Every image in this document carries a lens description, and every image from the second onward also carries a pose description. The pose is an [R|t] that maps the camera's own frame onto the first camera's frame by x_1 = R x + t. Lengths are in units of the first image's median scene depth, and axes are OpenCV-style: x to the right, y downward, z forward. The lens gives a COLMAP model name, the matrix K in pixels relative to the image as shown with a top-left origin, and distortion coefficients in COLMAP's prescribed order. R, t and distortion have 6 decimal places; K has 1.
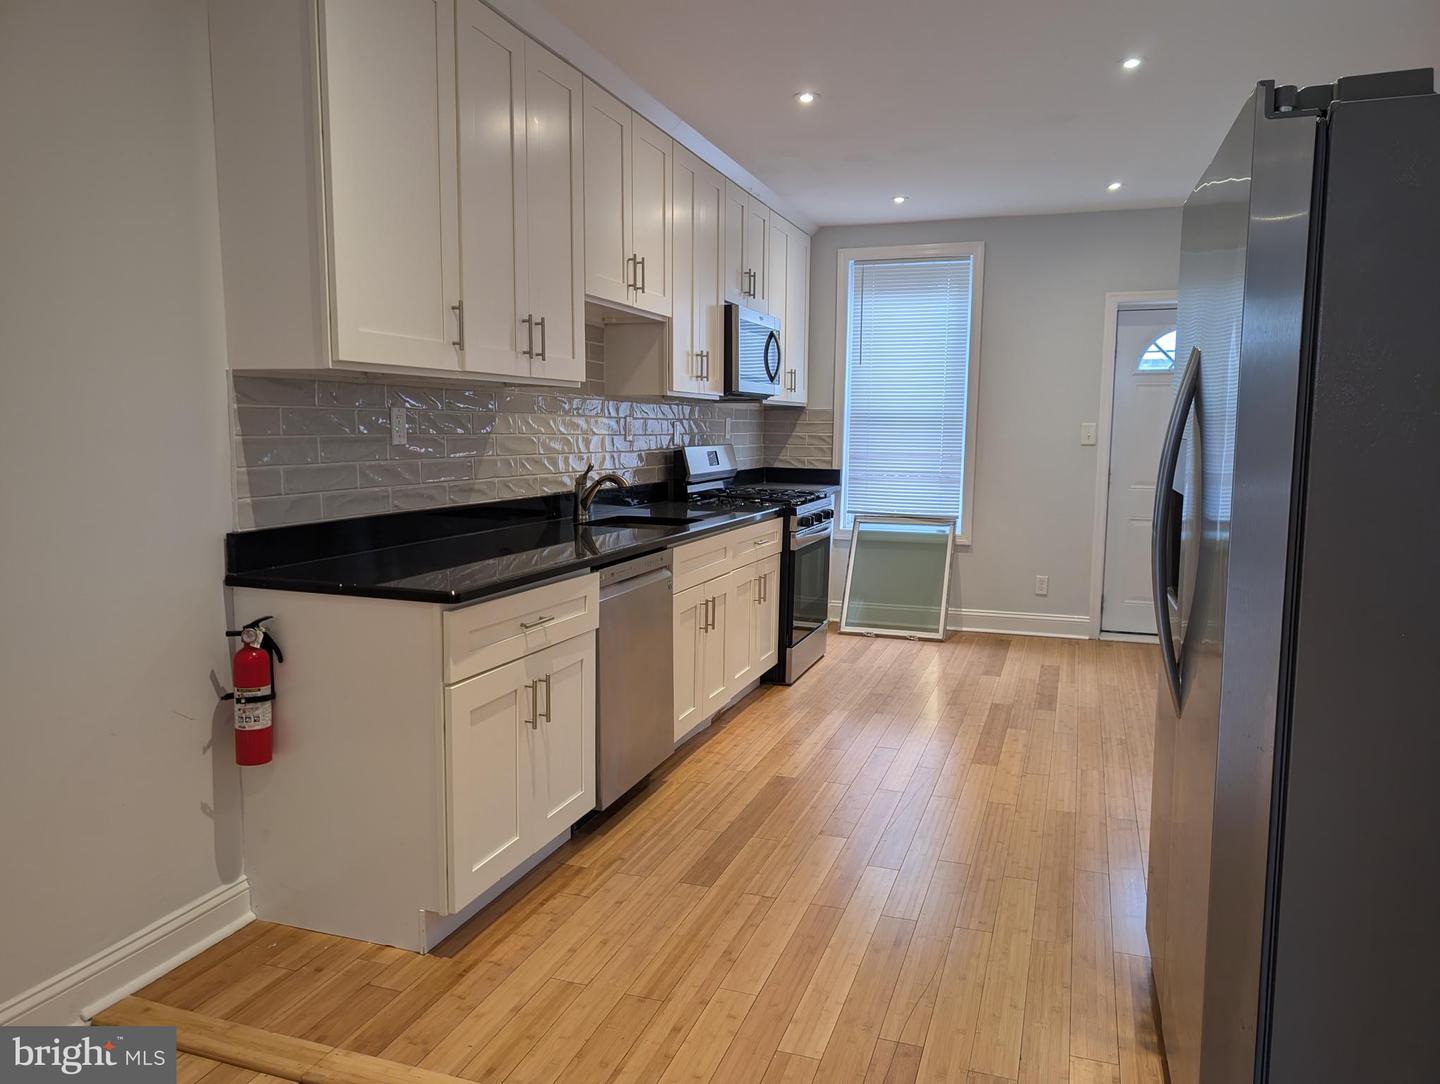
lens RADIAL K [[1026.8, 0, 715.4], [0, 1026.8, 554.9], [0, 0, 1]] dist [0.035150, -0.022542]
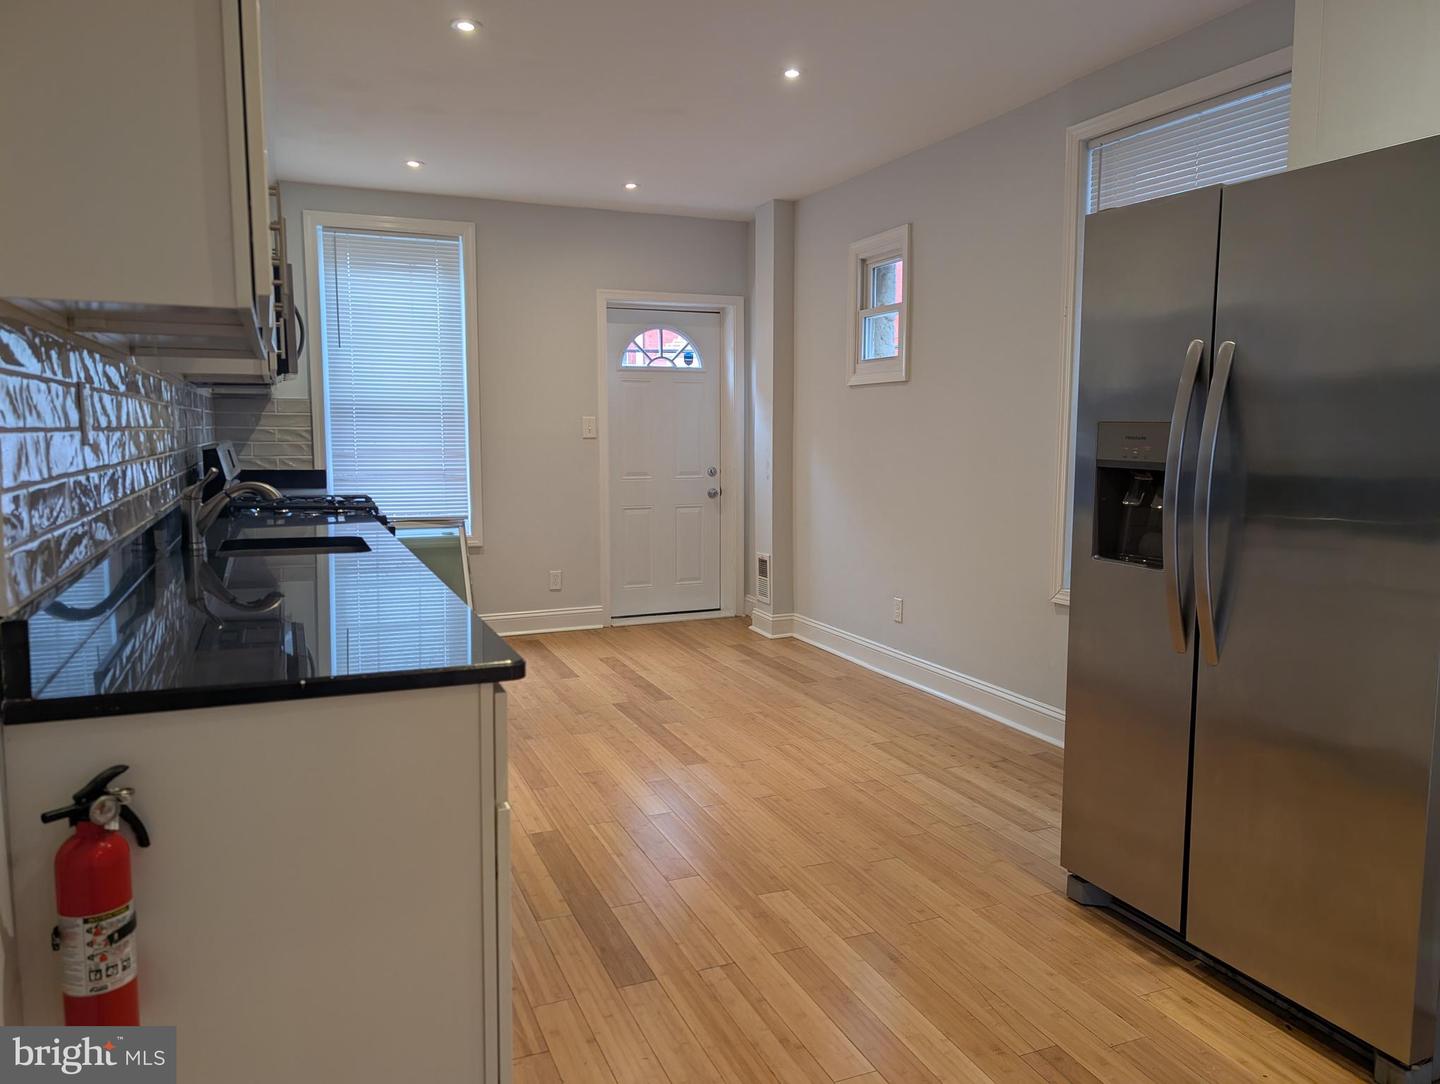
lens RADIAL K [[1026.8, 0, 719.9], [0, 1026.8, 541.6], [0, 0, 1]] dist [0.035150, -0.022542]
pose [[0.740433, -0.079828, 0.667373, -0.273086], [0.086947, 0.995955, 0.022666, -0.019685], [-0.666483, 0.041244, 0.744379, 0.195994]]
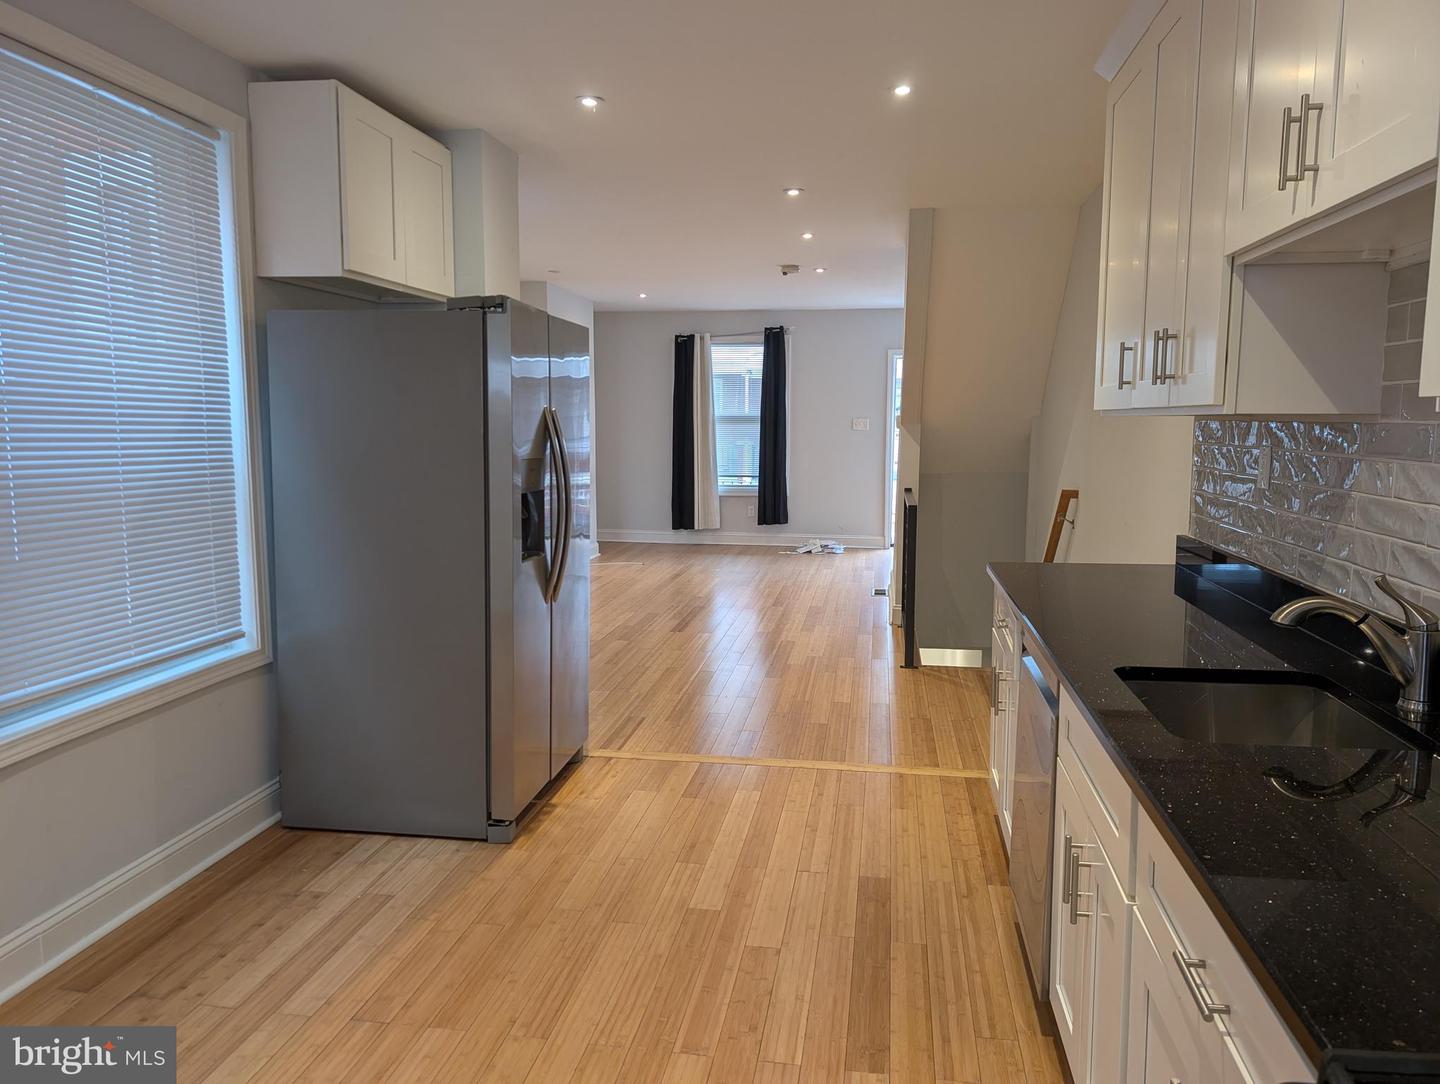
lens RADIAL K [[1026.8, 0, 734.5], [0, 1026.8, 534.5], [0, 0, 1]] dist [0.035150, -0.022542]
pose [[-0.981484, 0.011543, -0.191193, 0.187148], [-0.034382, 0.971353, 0.235143, -0.160857], [0.188431, 0.237363, -0.952971, 1.093206]]
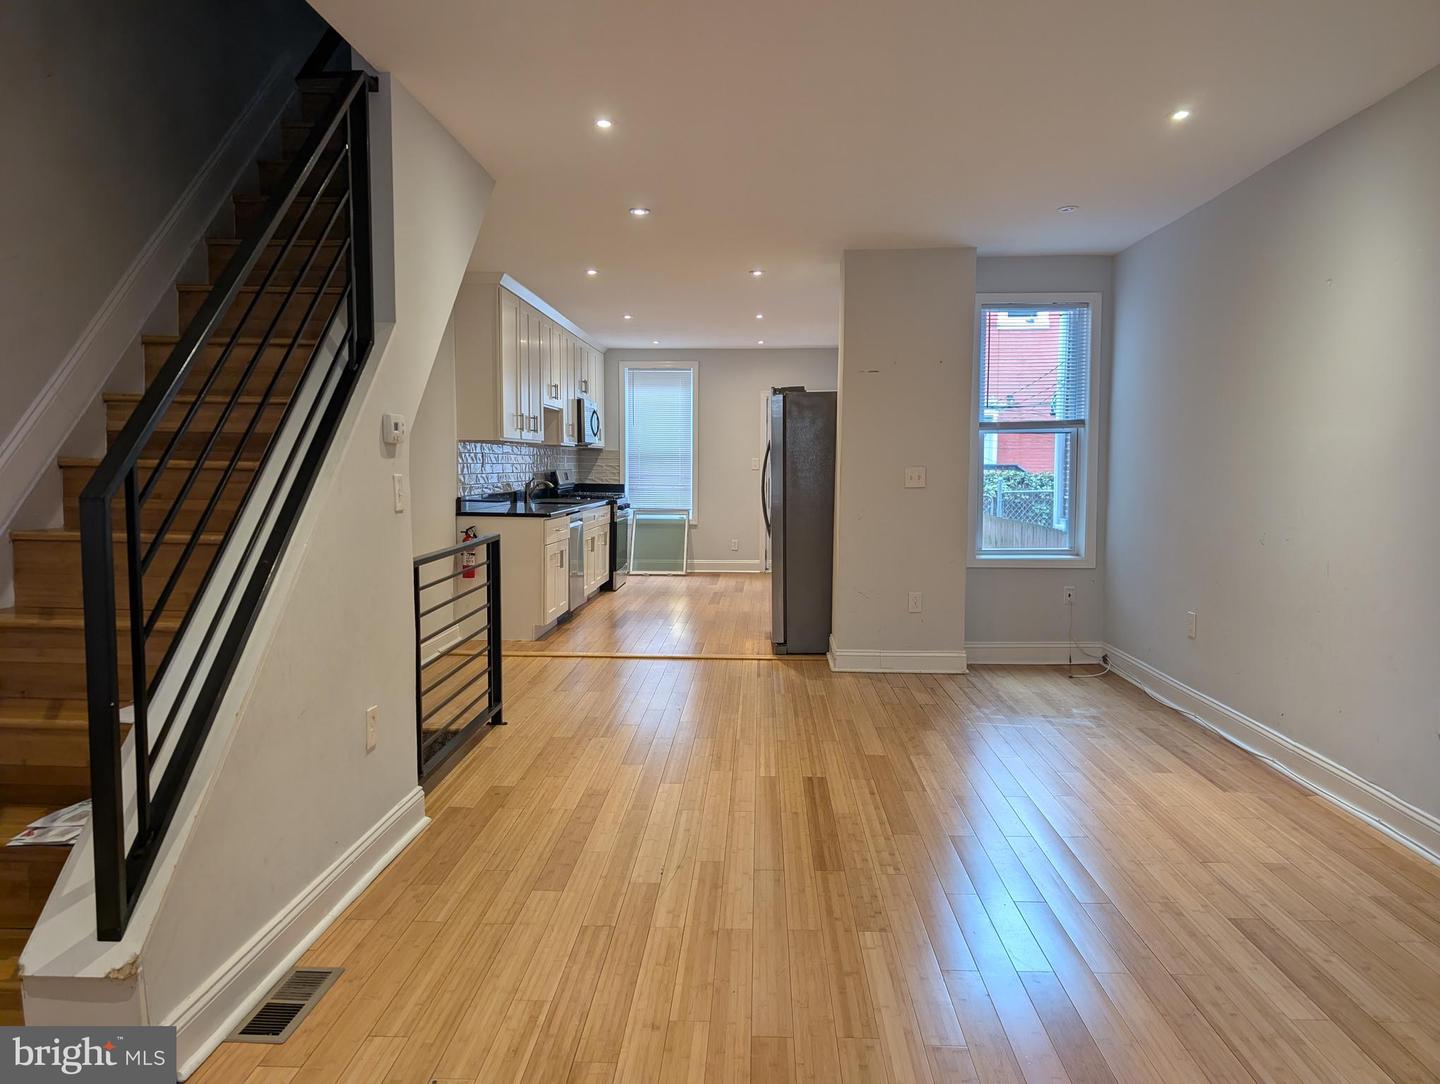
lens RADIAL K [[1026.8, 0, 727.9], [0, 1026.8, 554.3], [0, 0, 1]] dist [0.035150, -0.022542]
pose [[0.955519, -0.027393, 0.293654, -0.297474], [0.037335, 0.998902, -0.028305, 0.120980], [-0.292556, 0.038010, 0.955493, -0.948888]]
